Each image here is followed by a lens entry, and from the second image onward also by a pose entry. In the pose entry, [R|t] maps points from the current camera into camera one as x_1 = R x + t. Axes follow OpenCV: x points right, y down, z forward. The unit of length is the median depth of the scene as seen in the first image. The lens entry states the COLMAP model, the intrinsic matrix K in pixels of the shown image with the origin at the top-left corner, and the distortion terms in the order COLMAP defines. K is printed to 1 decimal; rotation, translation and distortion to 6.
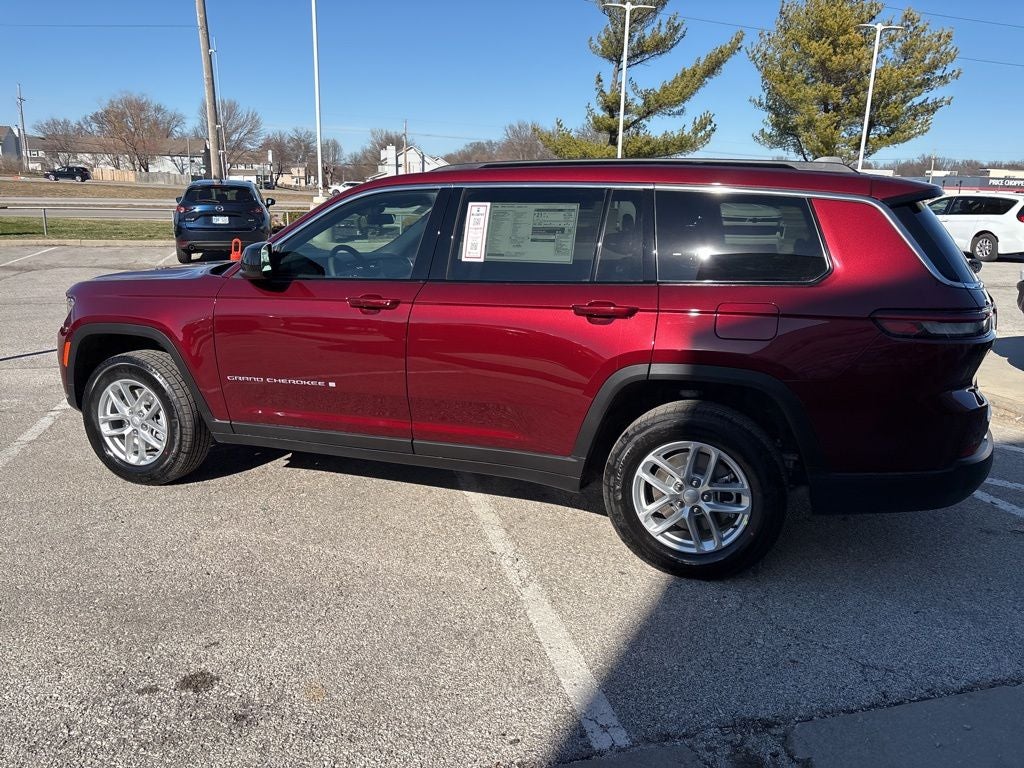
lens RADIAL K [[763.3, 0, 510.9], [0, 763.3, 379.7], [0, 0, 1]] dist [0.058409, -0.071775]
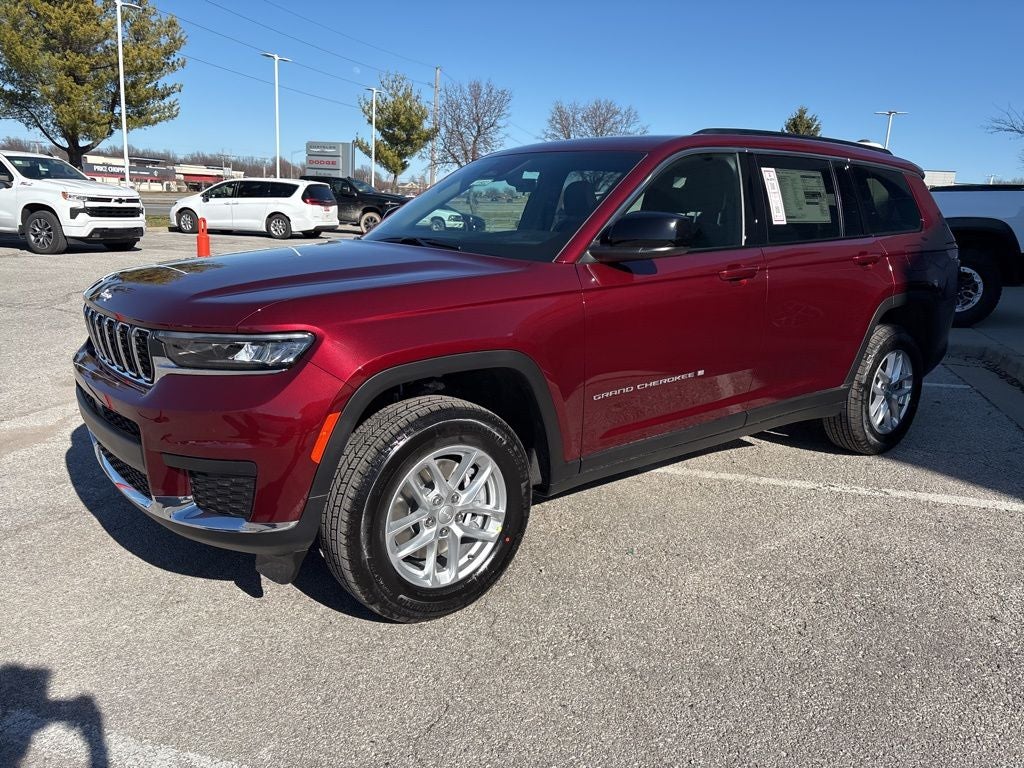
lens RADIAL K [[764.4, 0, 511.2], [0, 764.4, 374.5], [0, 0, 1]] dist [0.042946, -0.044752]
pose [[0.515806, -0.188792, 0.835645, -0.941334], [0.178866, 0.977652, 0.110469, -0.110923], [-0.837825, 0.092488, 0.538047, 0.622312]]
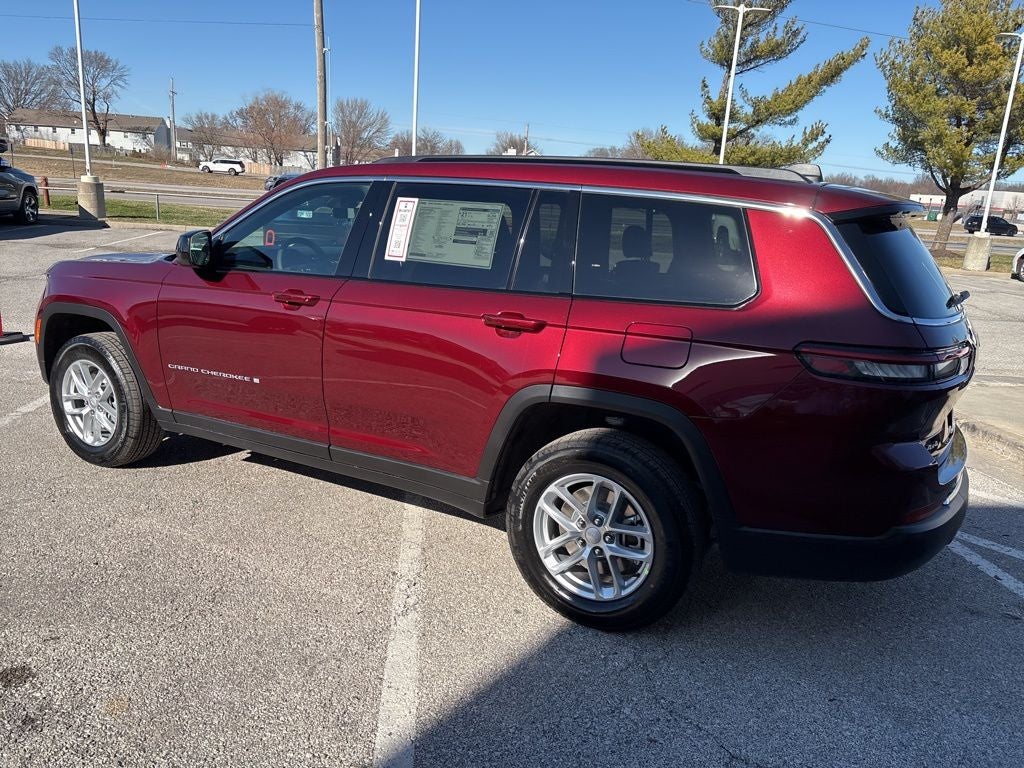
lens RADIAL K [[762.6, 0, 509.5], [0, 762.6, 389.2], [0, 0, 1]] dist [0.058229, -0.070707]
pose [[0.987468, 0.078179, -0.137094, 0.186836], [-0.077444, 0.996939, 0.010690, -0.015487], [0.137511, 0.000061, 0.990500, 0.076783]]
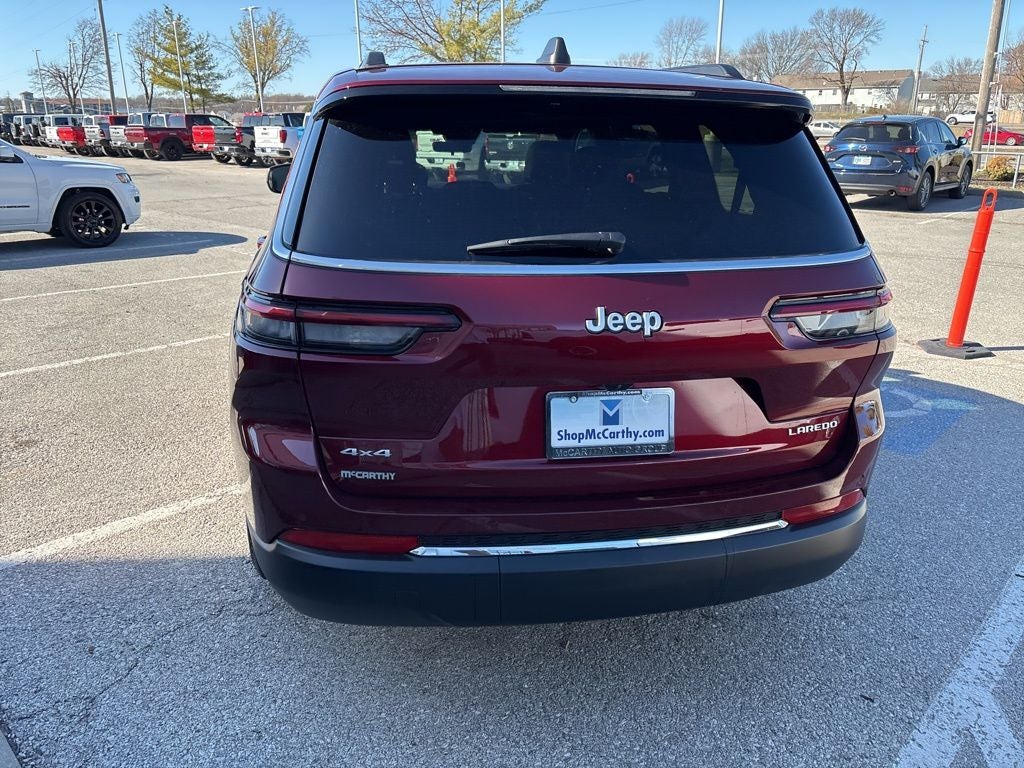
lens RADIAL K [[765.3, 0, 512.0], [0, 765.3, 384.0], [0, 0, 1]] dist [0.066288, -0.076535]
pose [[0.524848, 0.255965, -0.811798, 0.792138], [-0.196883, 0.964358, 0.176778, -0.111296], [0.828113, 0.067048, 0.556537, 0.558129]]
